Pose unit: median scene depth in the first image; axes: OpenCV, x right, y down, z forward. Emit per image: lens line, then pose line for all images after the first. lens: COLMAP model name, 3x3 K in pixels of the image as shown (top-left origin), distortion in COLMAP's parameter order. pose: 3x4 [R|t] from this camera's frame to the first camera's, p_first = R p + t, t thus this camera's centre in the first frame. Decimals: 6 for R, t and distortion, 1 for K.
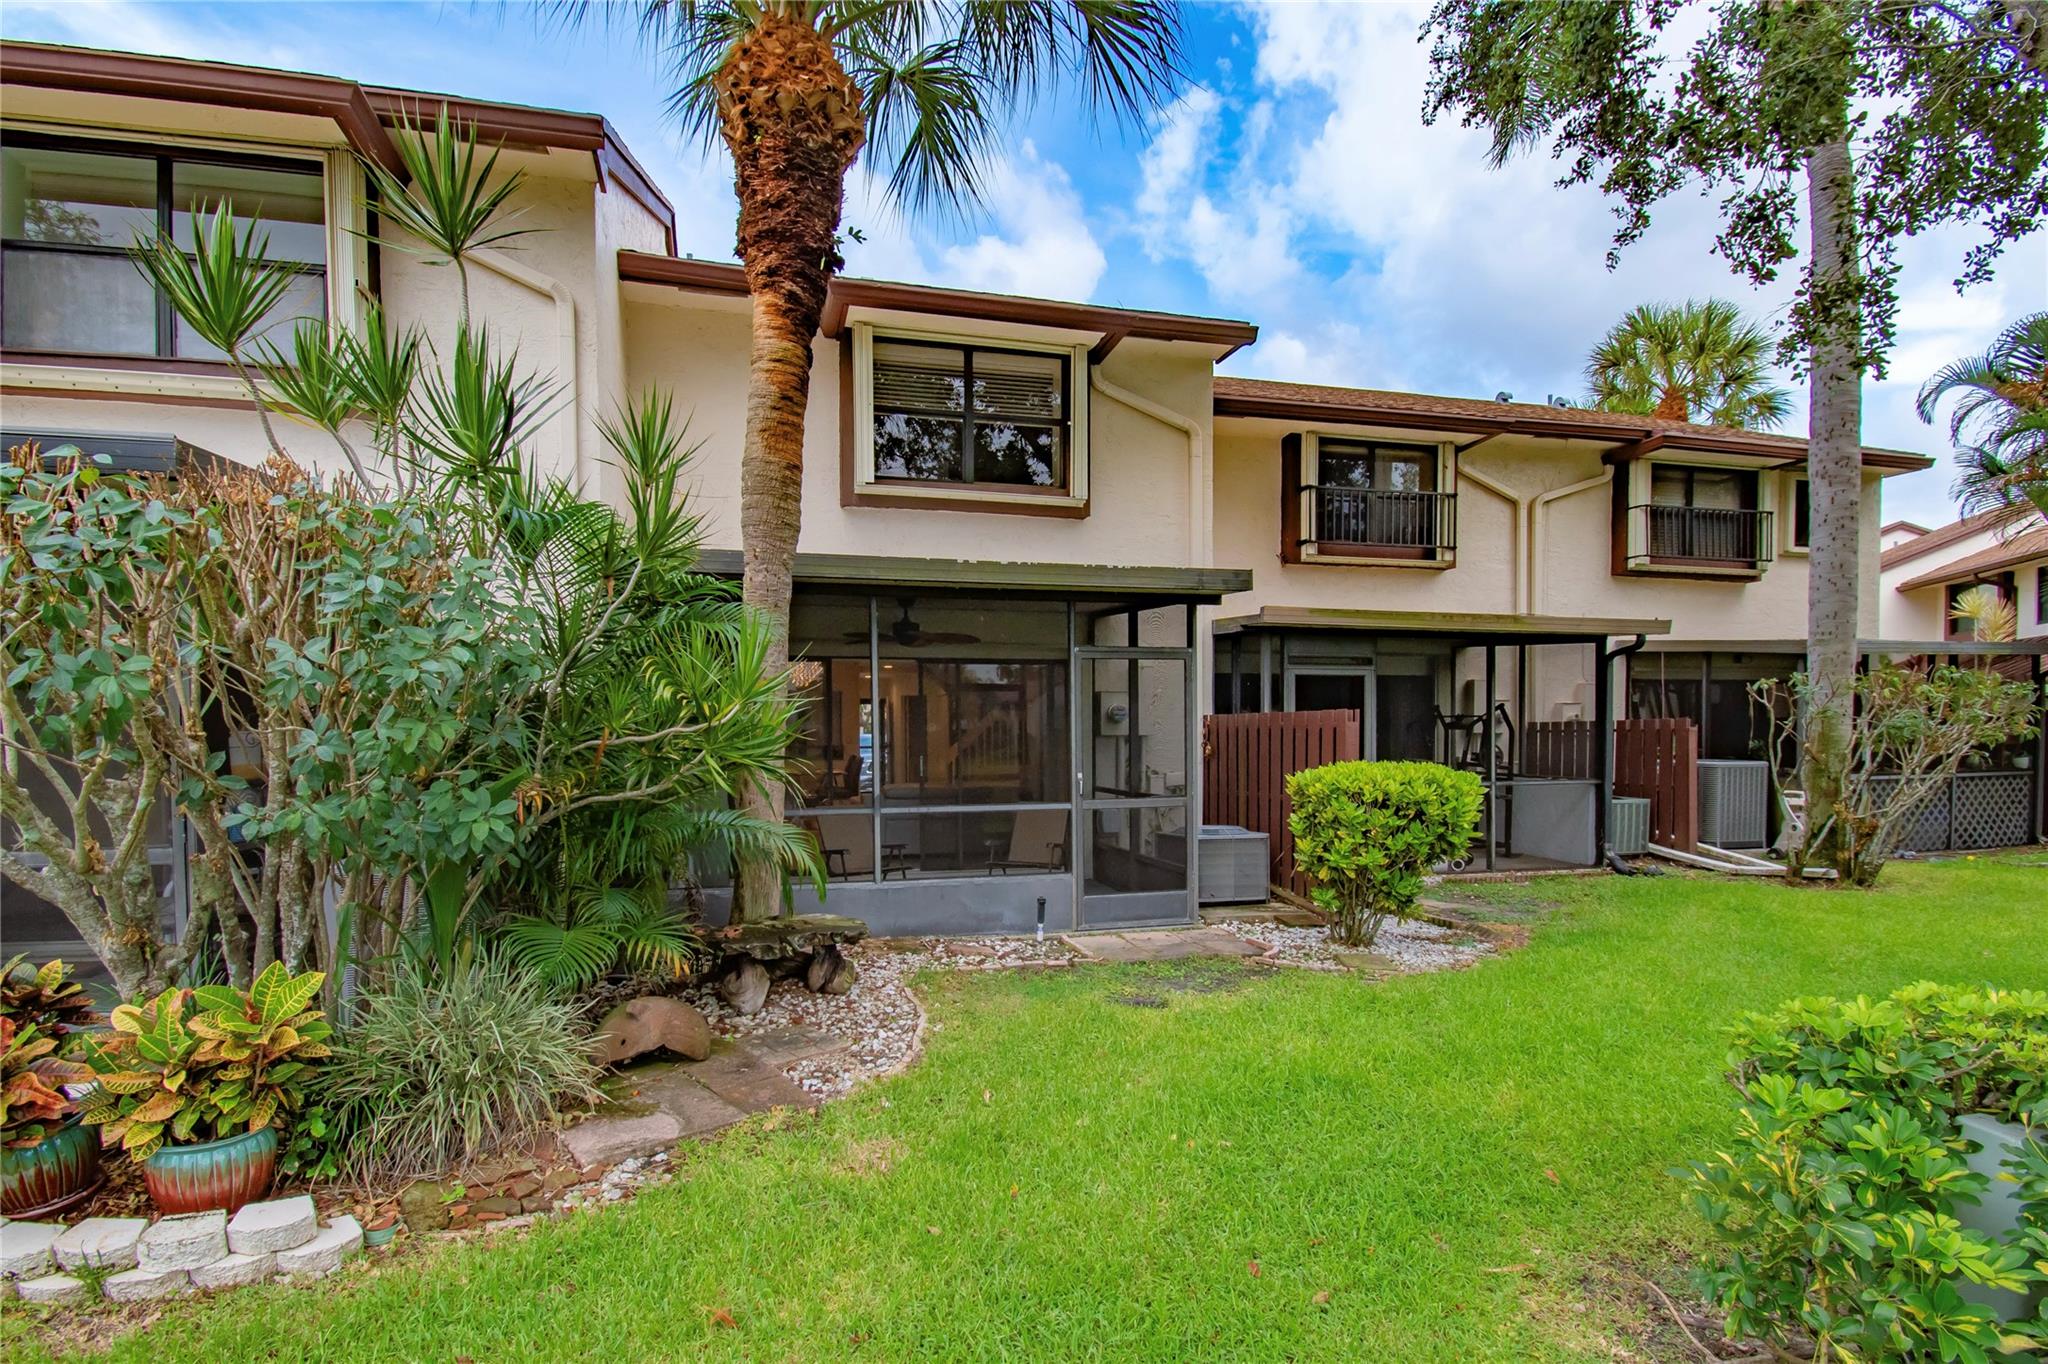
lens RADIAL K [[934.6, 0, 1027.9], [0, 934.6, 738.2], [0, 0, 1]] dist [0.000929, -0.000758]
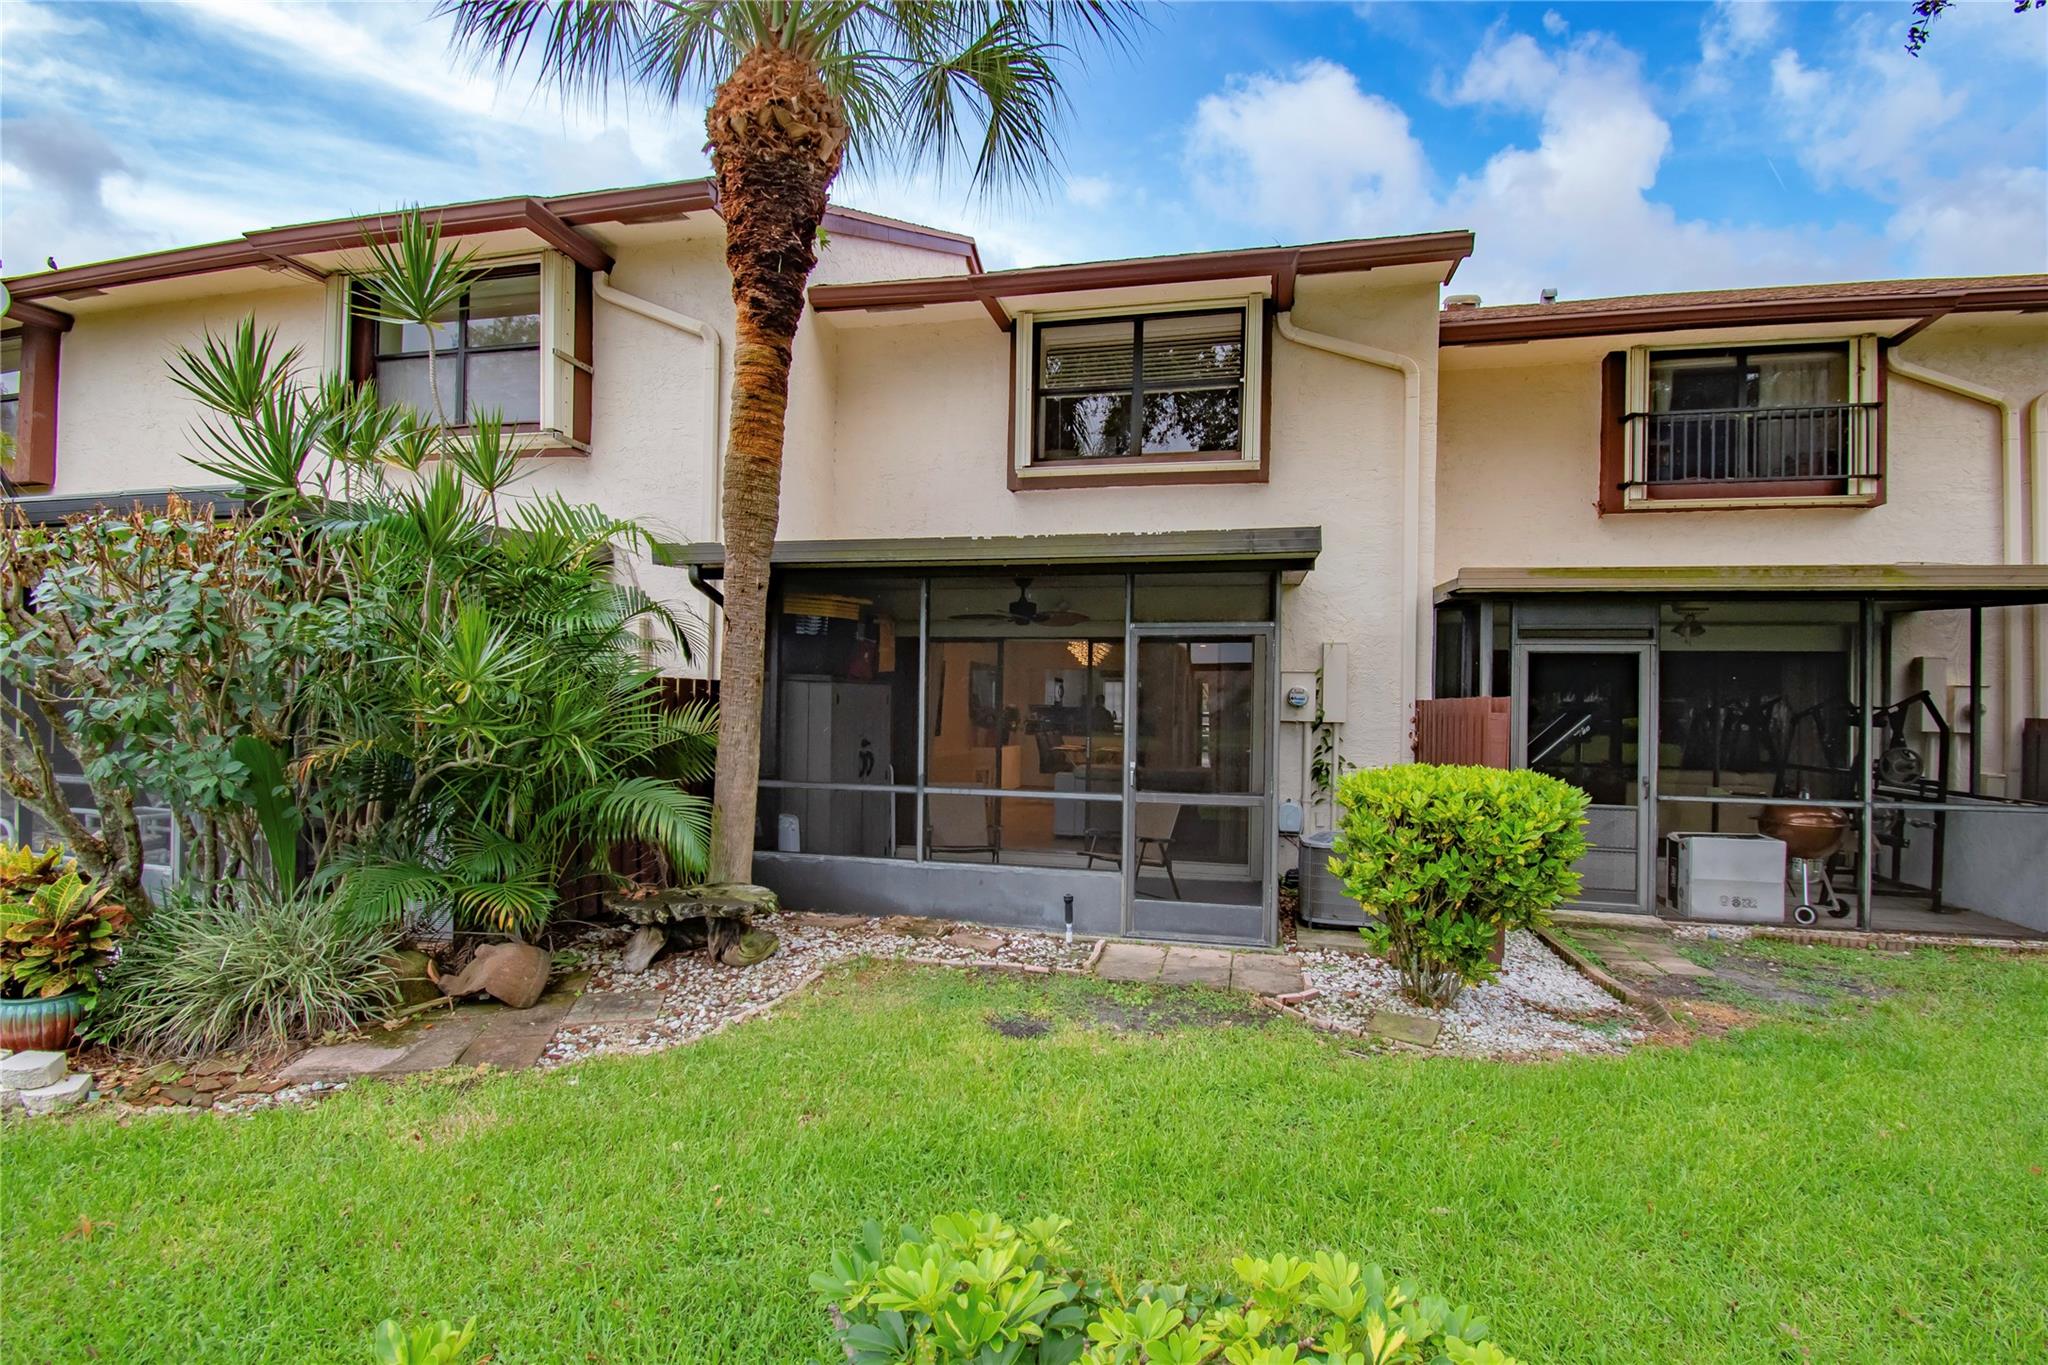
lens RADIAL K [[909.0, 0, 1024.0], [0, 909.0, 682.5], [0, 0, 1]] dist [0.018212, -0.023279]
pose [[0.894952, 0.008154, -0.446088, 0.358816], [-0.024593, 0.999214, -0.031076, -0.009686], [0.445484, 0.038782, 0.894450, 0.161774]]
